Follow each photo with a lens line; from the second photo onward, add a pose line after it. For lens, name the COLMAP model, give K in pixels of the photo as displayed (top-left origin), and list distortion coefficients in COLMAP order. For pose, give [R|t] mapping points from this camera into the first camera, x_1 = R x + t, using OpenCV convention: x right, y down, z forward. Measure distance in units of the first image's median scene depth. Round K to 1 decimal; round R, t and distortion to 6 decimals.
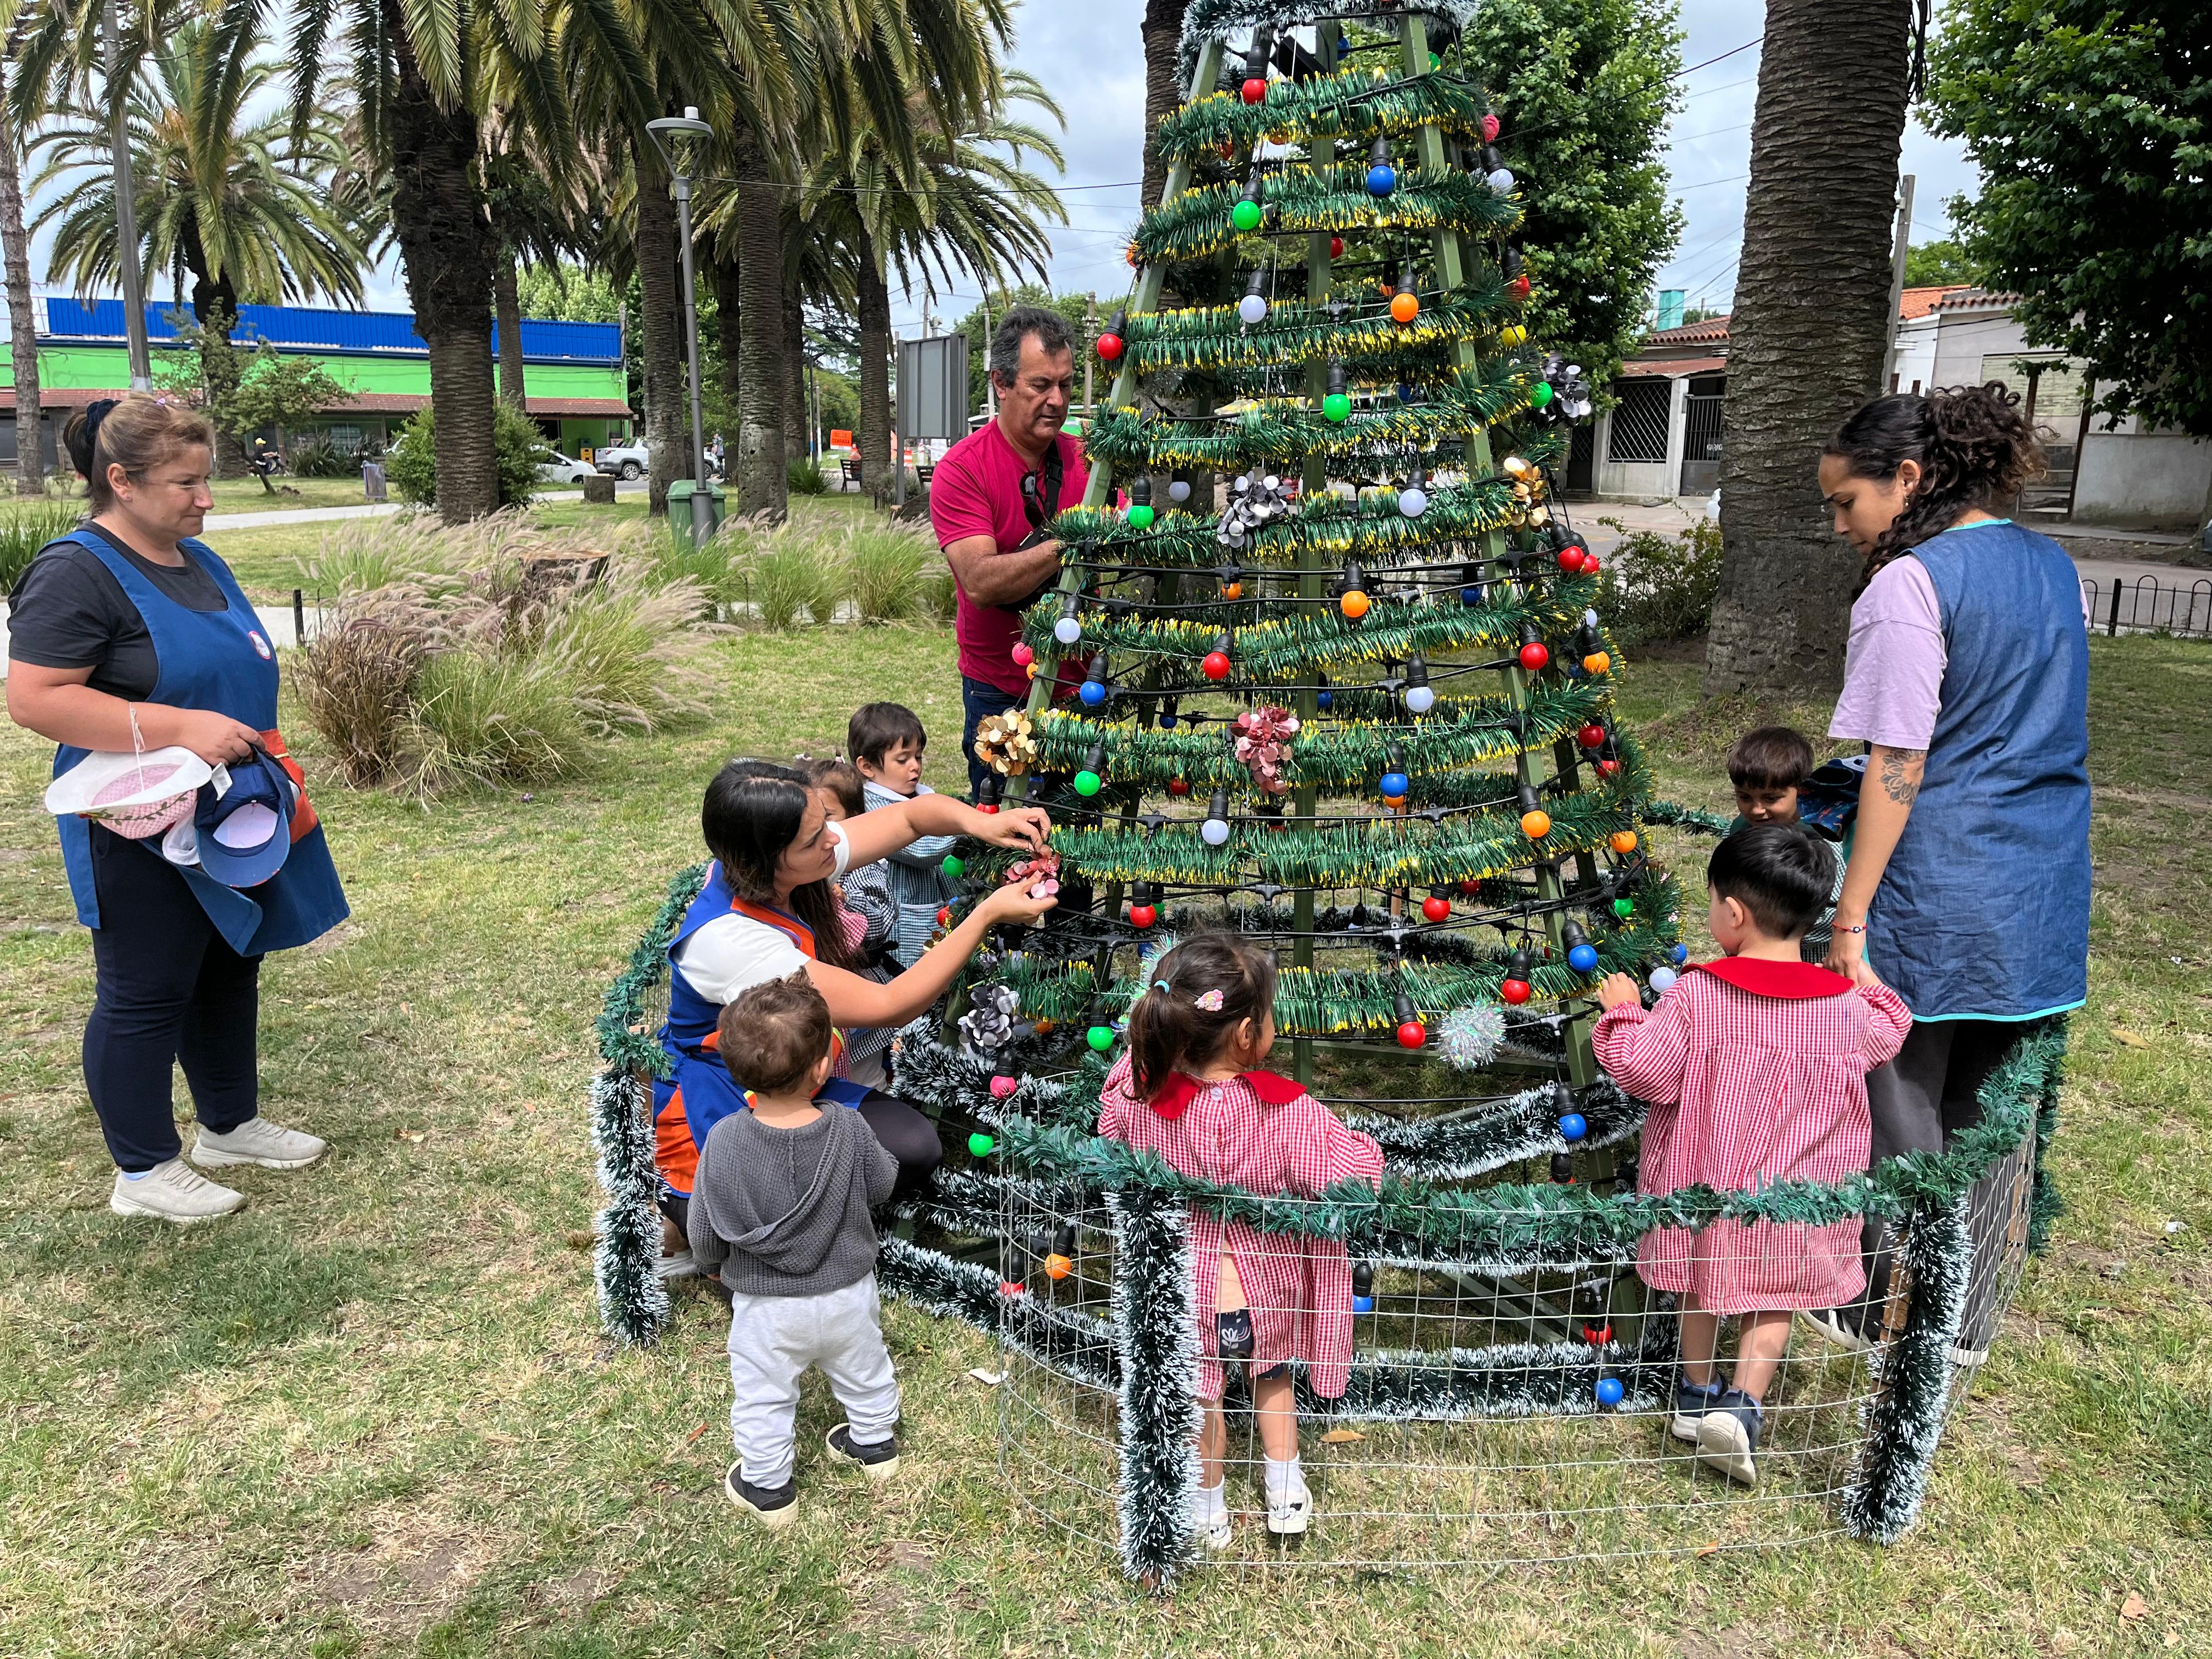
lens RADIAL K [[1675.1, 0, 1183.3], [0, 1675.1, 860.4], [0, 0, 1]] dist [0.089881, -0.153269]
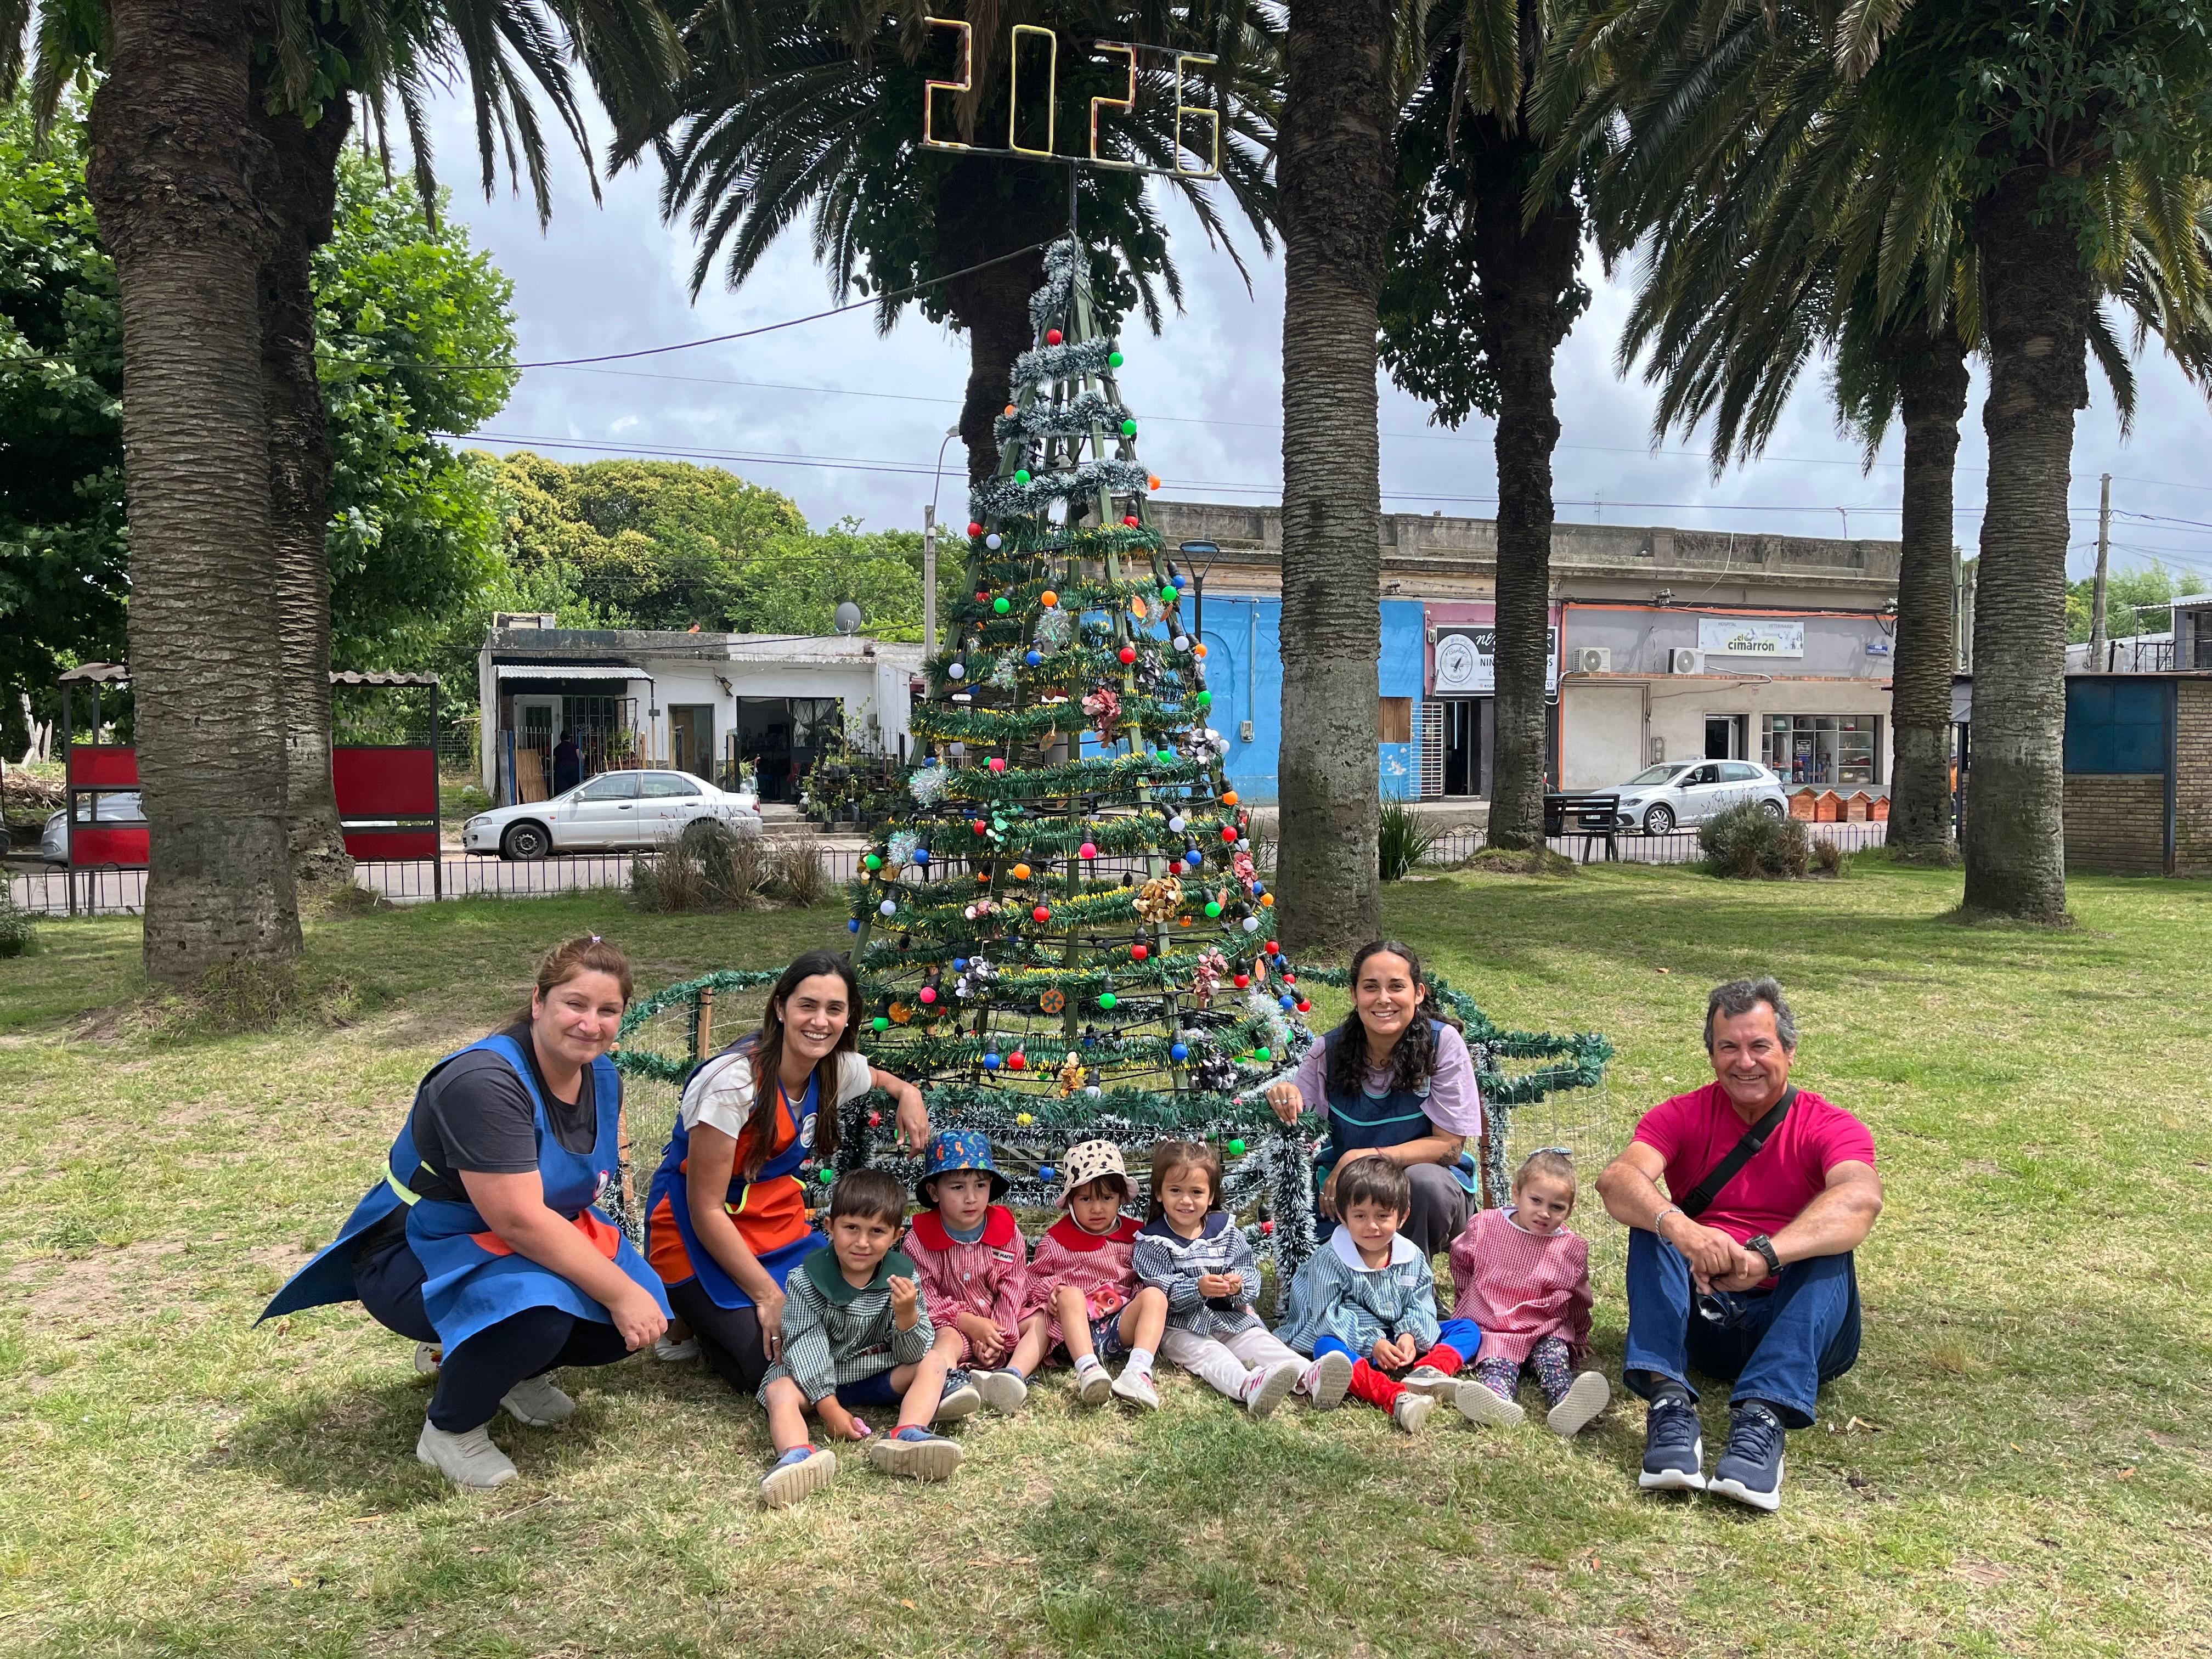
lens RADIAL K [[1664.7, 0, 1106.0], [0, 1664.7, 829.5], [0, 0, 1]] dist [0.012629, -0.003774]
pose [[0.074442, -0.045176, 0.996202, -0.288668], [0.240014, 0.970419, 0.026072, -0.033245], [-0.967911, 0.237161, 0.083082, 0.160809]]
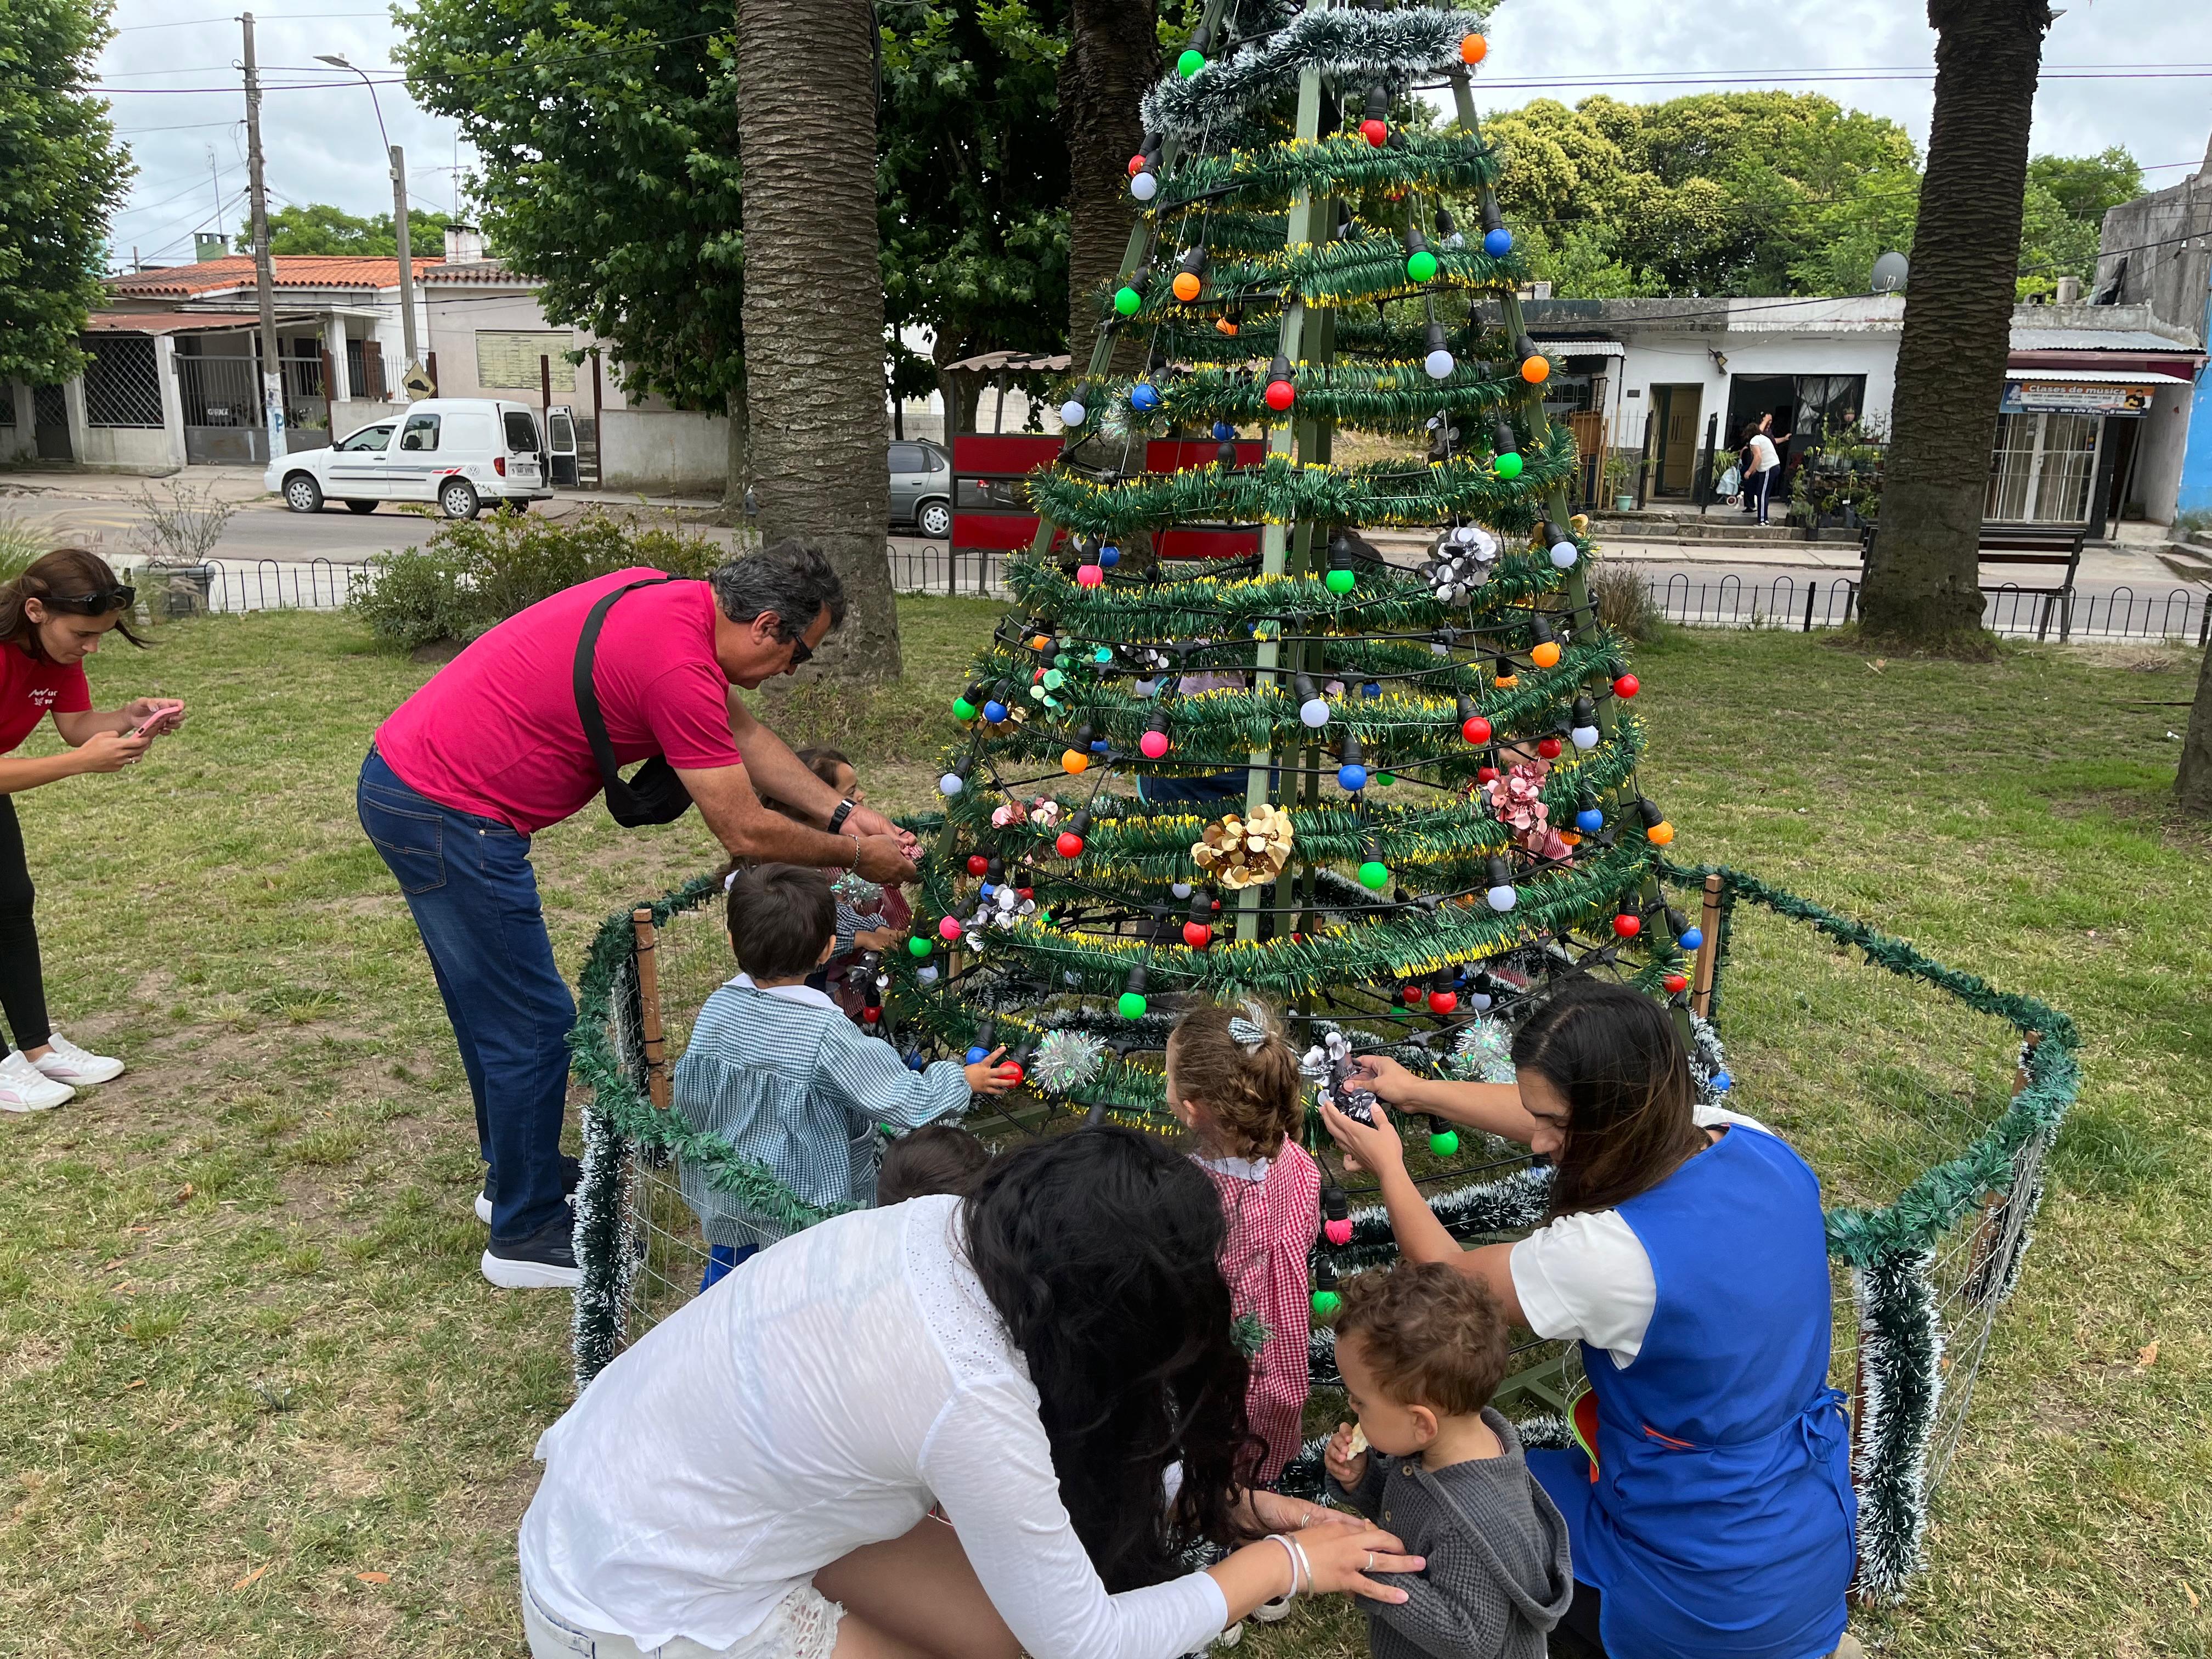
lens RADIAL K [[1661.2, 0, 1091.8], [0, 1661.2, 825.2], [0, 0, 1]] dist [0.038659, -0.059681]
pose [[0.652378, -0.169496, 0.738698, -0.142646], [0.164634, 0.983091, 0.080177, -0.029553], [-0.739797, 0.069308, 0.669251, 0.087765]]
